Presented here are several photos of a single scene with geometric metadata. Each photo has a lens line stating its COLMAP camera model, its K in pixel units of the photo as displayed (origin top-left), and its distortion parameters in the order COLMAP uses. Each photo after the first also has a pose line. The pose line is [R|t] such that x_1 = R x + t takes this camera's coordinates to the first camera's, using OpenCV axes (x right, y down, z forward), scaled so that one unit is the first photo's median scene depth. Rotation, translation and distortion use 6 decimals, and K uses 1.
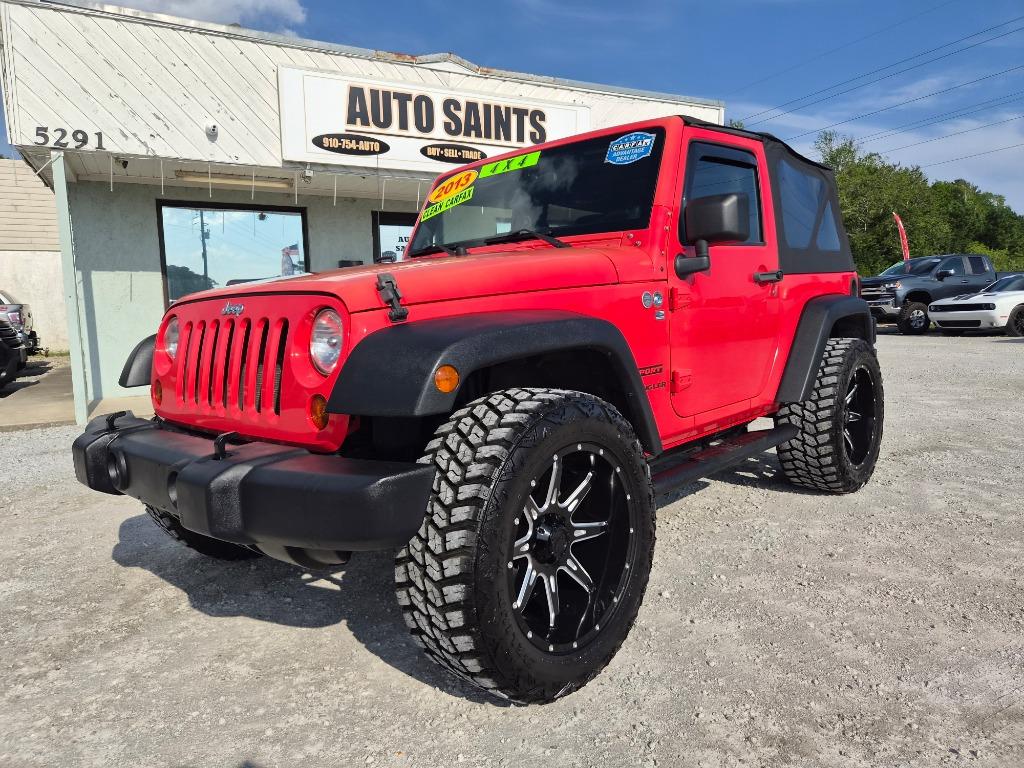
lens RADIAL K [[685.5, 0, 512.1], [0, 685.5, 387.5], [0, 0, 1]] dist [0.064570, -0.047791]
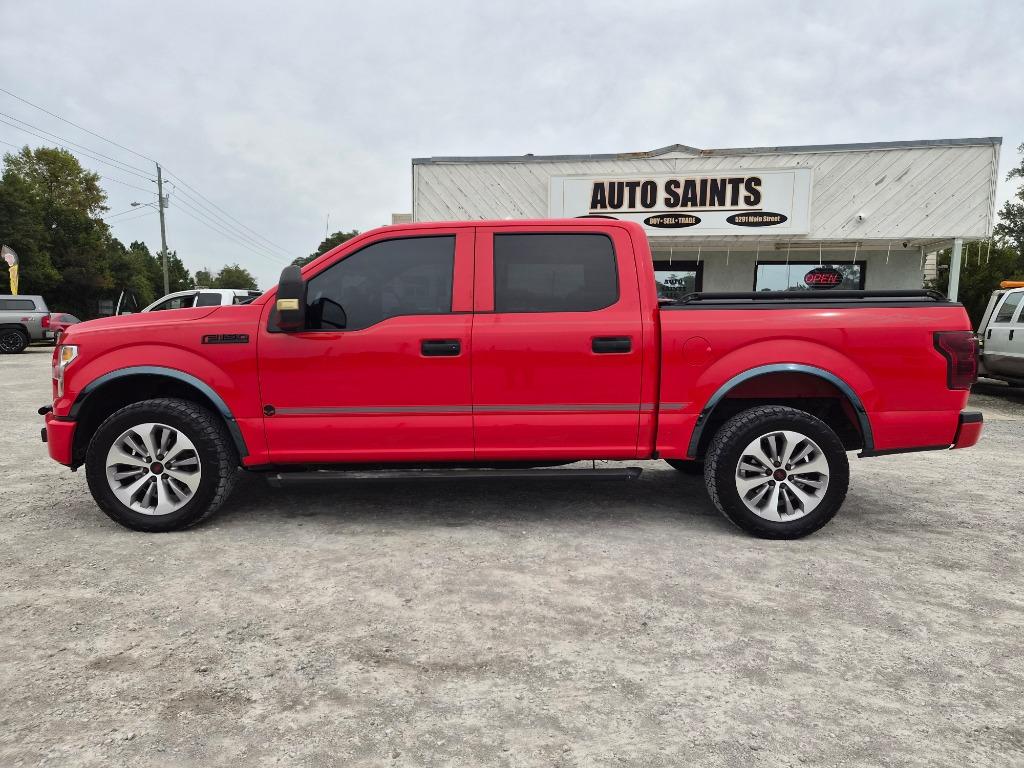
lens RADIAL K [[685.5, 0, 515.2], [0, 685.5, 390.9], [0, 0, 1]] dist [0.064570, -0.047791]
pose [[0.751337, 0.111874, -0.650367, 0.603928], [-0.117688, 0.992442, 0.034758, -0.033787], [0.649340, 0.050426, 0.758824, -0.167444]]
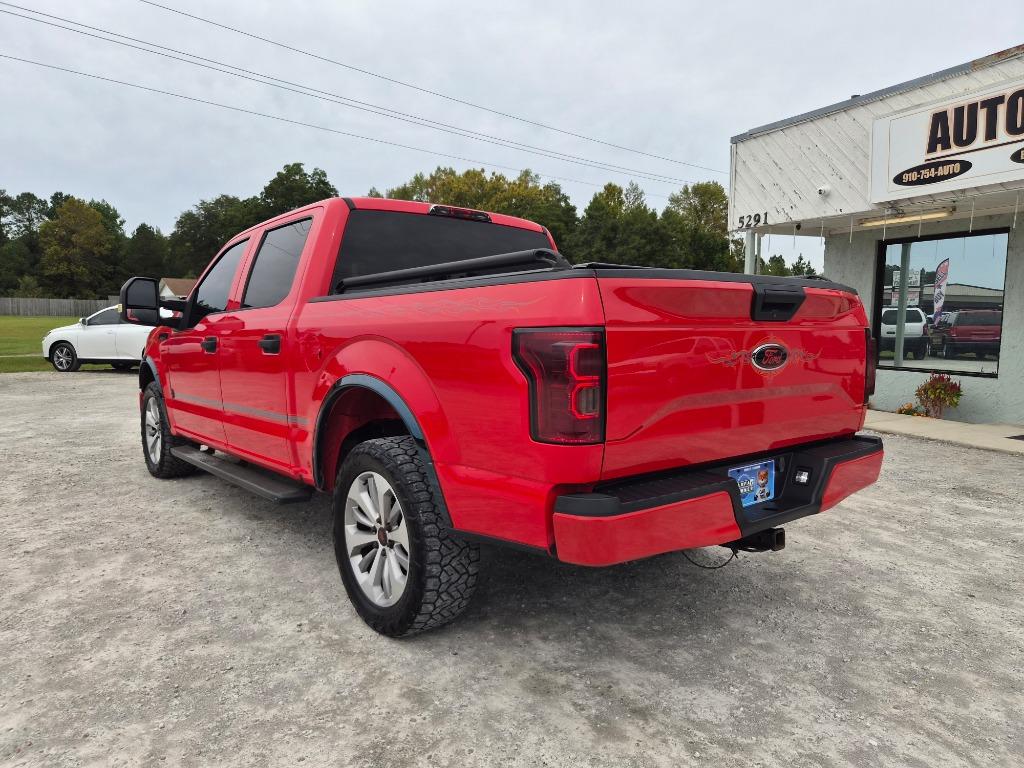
lens RADIAL K [[685.5, 0, 513.3], [0, 685.5, 390.3], [0, 0, 1]] dist [0.064570, -0.047791]
pose [[-0.031771, 0.131008, -0.990872, 0.776417], [-0.119048, 0.983819, 0.133893, -0.112519], [0.992380, 0.122215, -0.015660, 0.467509]]
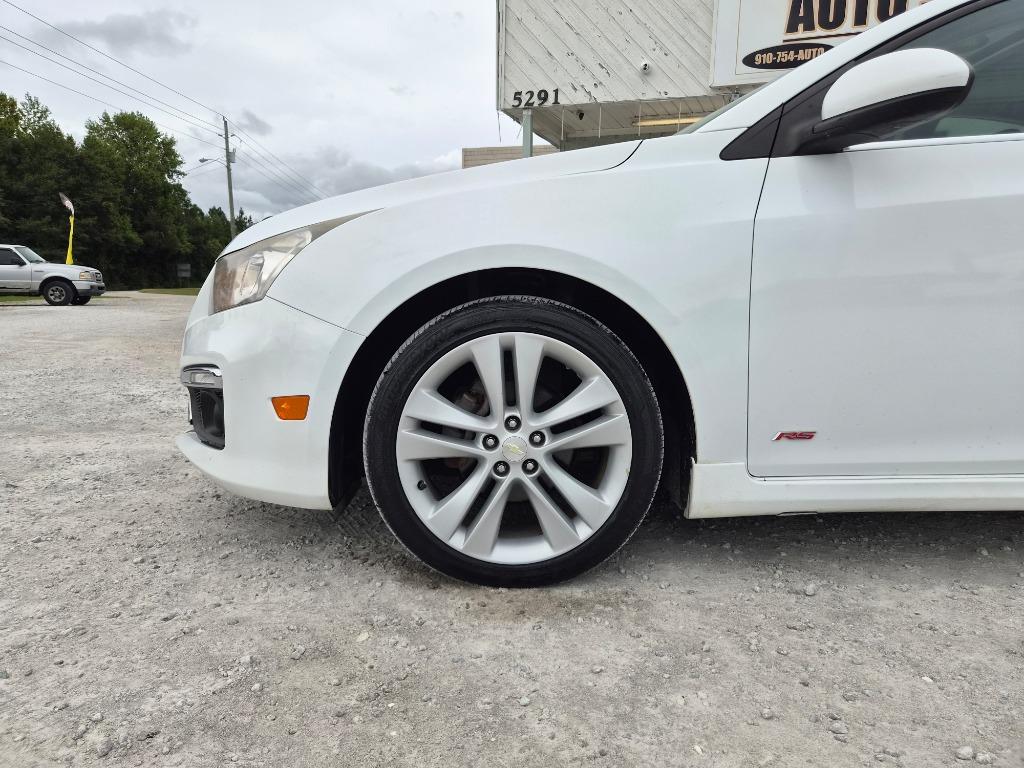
lens RADIAL K [[685.5, 0, 505.5], [0, 685.5, 380.0], [0, 0, 1]] dist [0.064570, -0.047791]
pose [[0.674507, 0.139655, -0.724939, 0.224835], [-0.117850, 0.989721, 0.081012, 0.029037], [0.728801, 0.030790, 0.684033, 0.135384]]
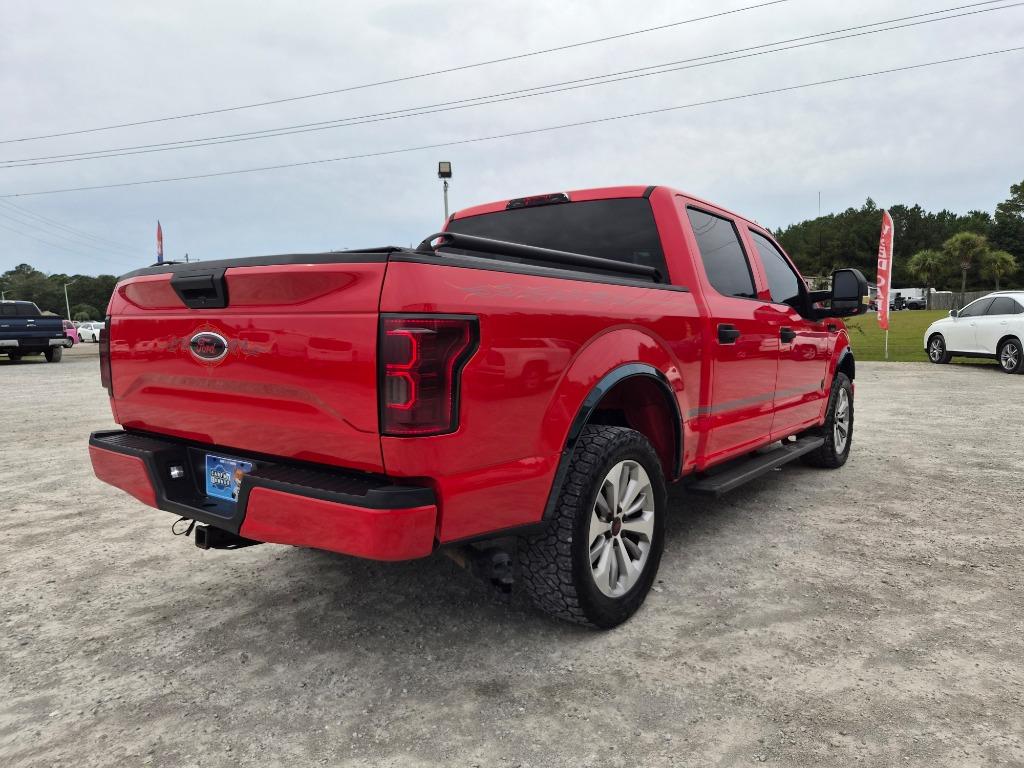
lens RADIAL K [[685.5, 0, 514.8], [0, 685.5, 386.8], [0, 0, 1]] dist [0.064570, -0.047791]
pose [[-0.978214, 0.064301, -0.197390, 0.364354], [0.020493, 0.976088, 0.216407, -0.147040], [0.206585, 0.207647, -0.956141, 0.924830]]
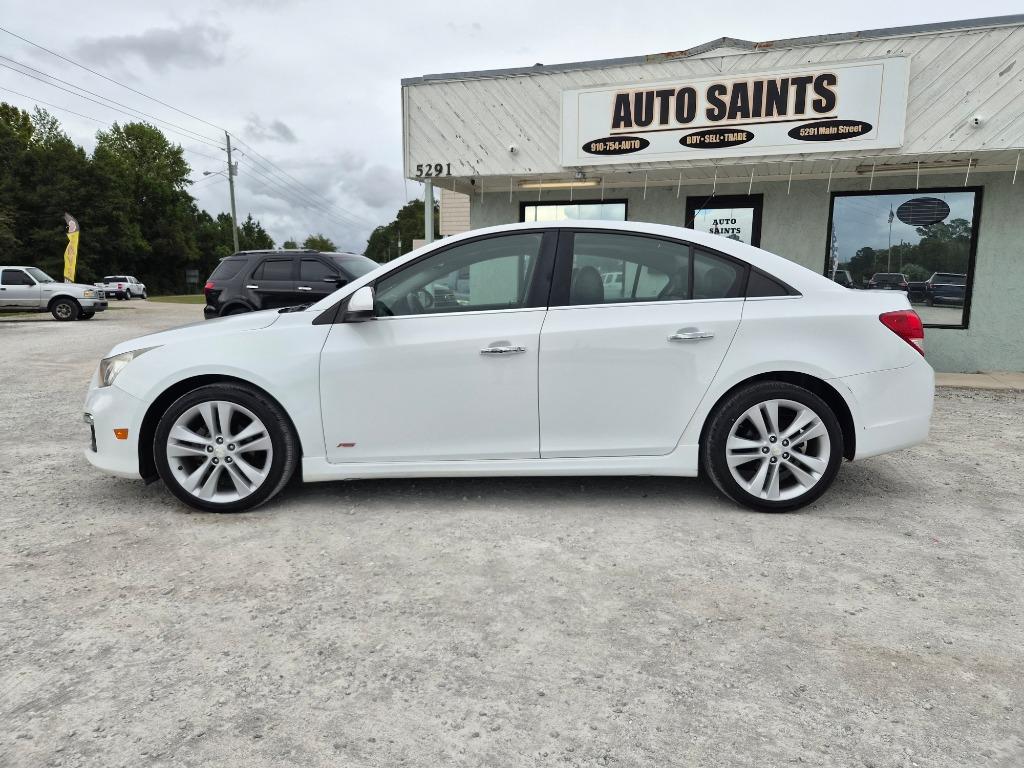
lens RADIAL K [[685.5, 0, 507.9], [0, 685.5, 384.4], [0, 0, 1]] dist [0.064570, -0.047791]
pose [[0.665260, 0.141386, -0.733102, 0.535156], [-0.113176, 0.989656, 0.088163, -0.040058], [0.737984, 0.024318, 0.674380, 0.105313]]
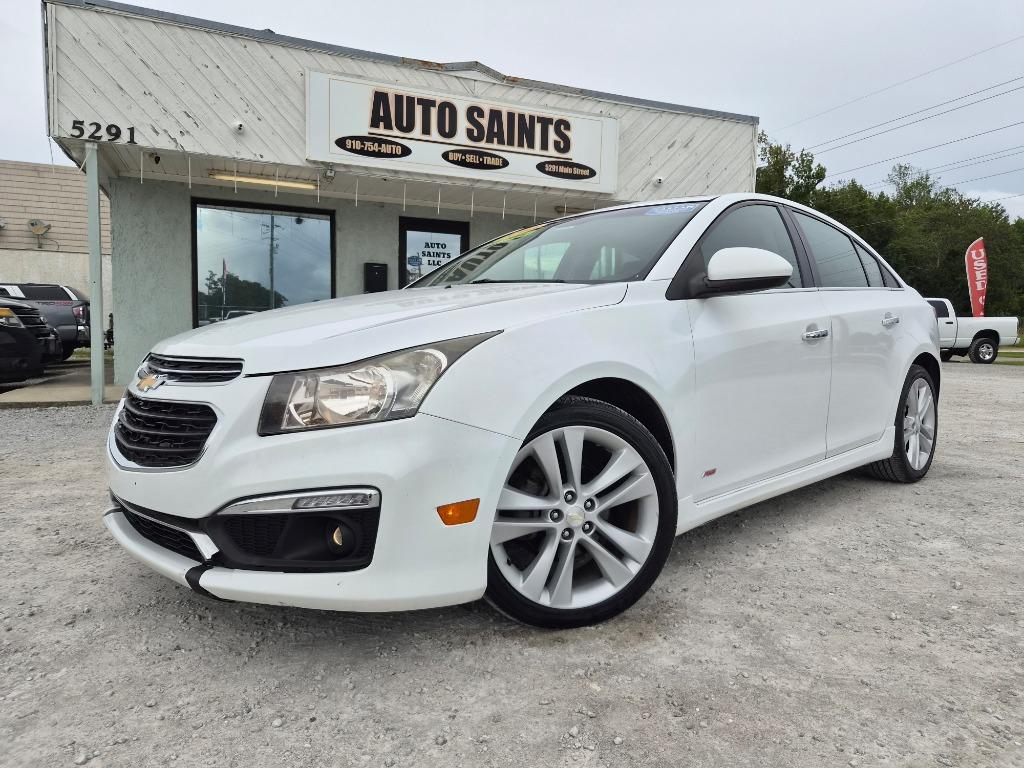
lens RADIAL K [[685.5, 0, 517.7], [0, 685.5, 382.5], [0, 0, 1]] dist [0.064570, -0.047791]
pose [[0.996103, 0.045744, -0.075406, 0.072103], [-0.048879, 0.997992, -0.040274, 0.027033], [0.073412, 0.043803, 0.996339, 0.011012]]
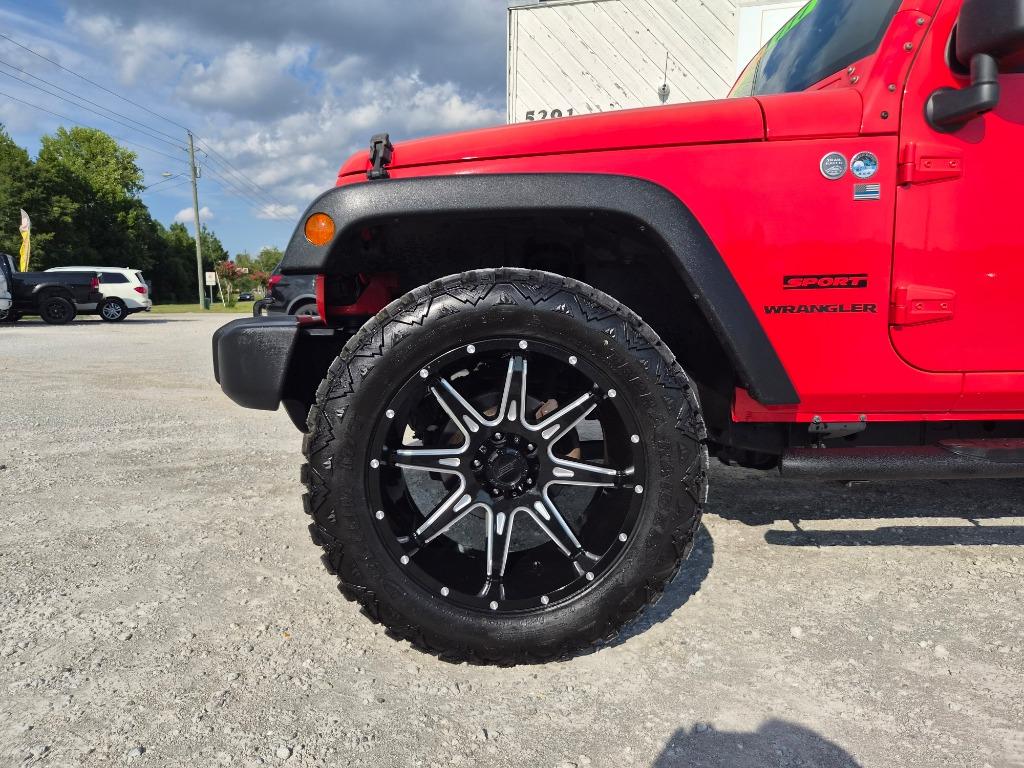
lens RADIAL K [[685.5, 0, 510.3], [0, 685.5, 383.0], [0, 0, 1]] dist [0.064570, -0.047791]
pose [[0.713436, 0.119622, -0.690435, 0.147453], [-0.110889, 0.992179, 0.057318, 0.021469], [0.691891, 0.035668, 0.721120, 0.114444]]
